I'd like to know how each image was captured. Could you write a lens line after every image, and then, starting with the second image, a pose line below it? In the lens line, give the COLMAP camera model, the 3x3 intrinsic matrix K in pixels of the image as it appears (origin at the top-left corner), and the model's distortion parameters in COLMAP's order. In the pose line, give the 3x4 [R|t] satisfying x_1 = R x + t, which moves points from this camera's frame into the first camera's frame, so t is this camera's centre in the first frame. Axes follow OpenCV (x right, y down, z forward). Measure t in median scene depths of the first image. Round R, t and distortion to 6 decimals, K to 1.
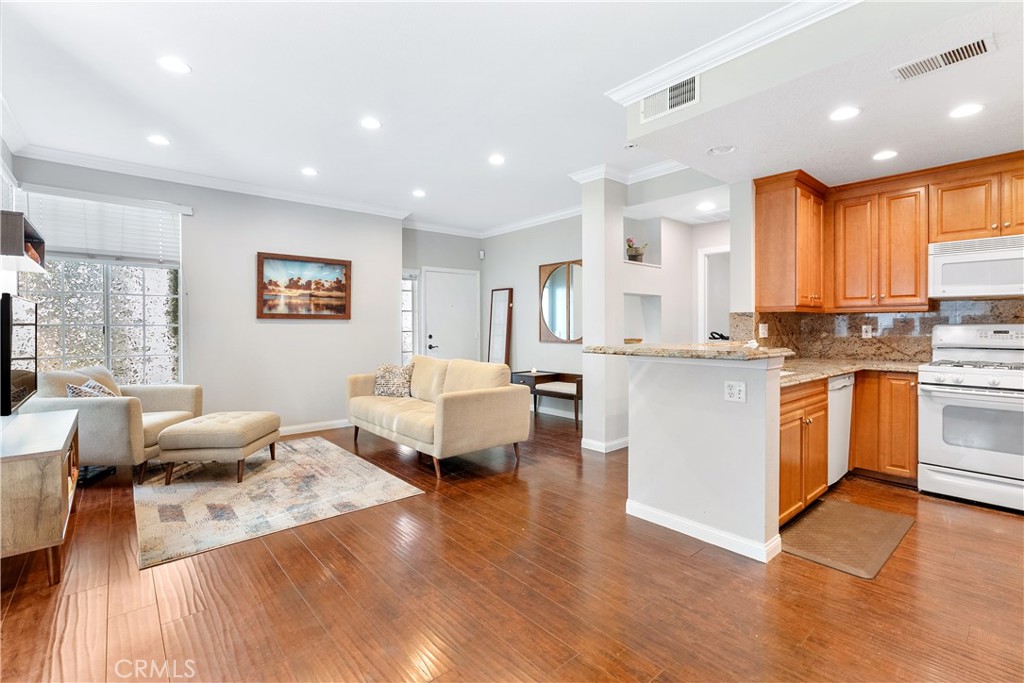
lens RADIAL K [[465.8, 0, 516.4], [0, 465.8, 329.5], [0, 0, 1]] dist [-0.007681, 0.000918]
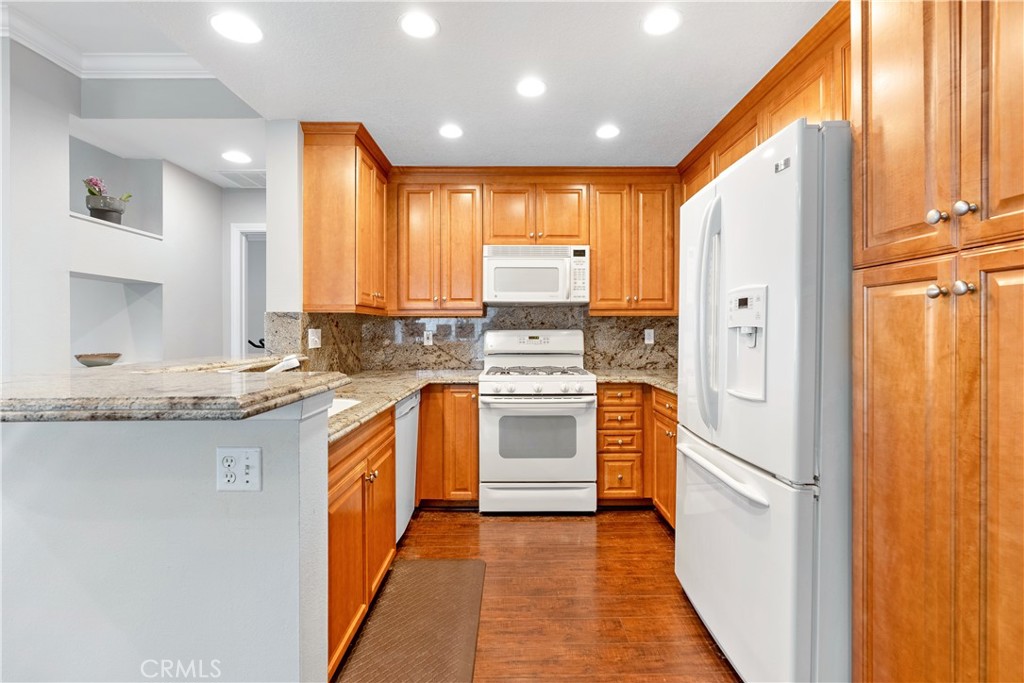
lens RADIAL K [[465.8, 0, 516.4], [0, 465.8, 329.5], [0, 0, 1]] dist [-0.007681, 0.000918]
pose [[0.645867, 0.002707, 0.763446, 0.183885], [0.005574, 0.999950, -0.008262, -0.003740], [-0.763430, 0.009592, 0.645819, 0.298247]]
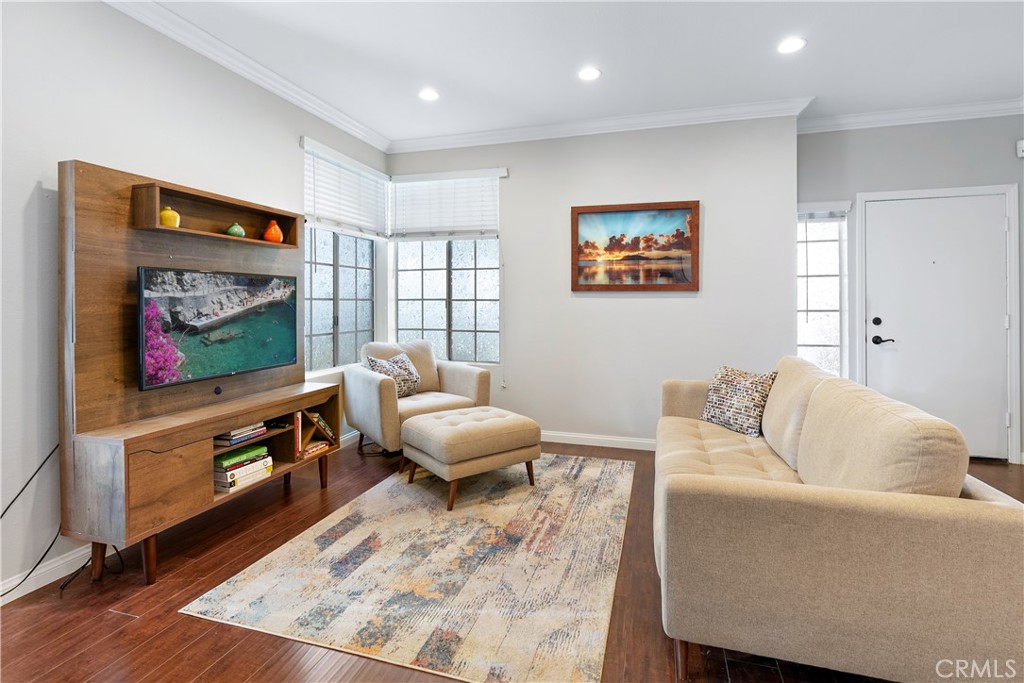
lens RADIAL K [[476.1, 0, 514.3], [0, 476.1, 302.1], [0, 0, 1]] dist [-0.011696, 0.000078]
pose [[0.537643, 0.002675, -0.843169, 0.092822], [-0.008393, 0.999962, -0.002179, -0.003701], [0.843131, 0.008248, 0.537645, 0.614042]]
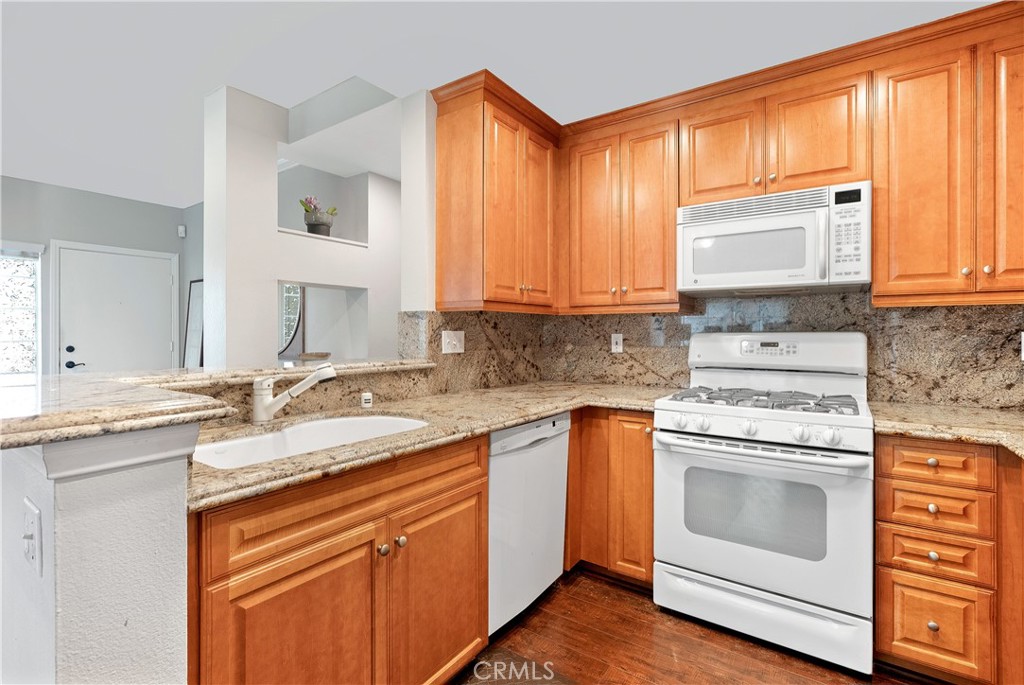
lens RADIAL K [[471.7, 0, 515.0], [0, 471.7, 332.2], [0, 0, 1]] dist [-0.020178, 0.007235]
pose [[0.968771, 0.004410, 0.247918, 0.454033], [-0.001787, 0.999940, -0.010804, -0.003712], [-0.247950, 0.010024, 0.968721, 0.377190]]
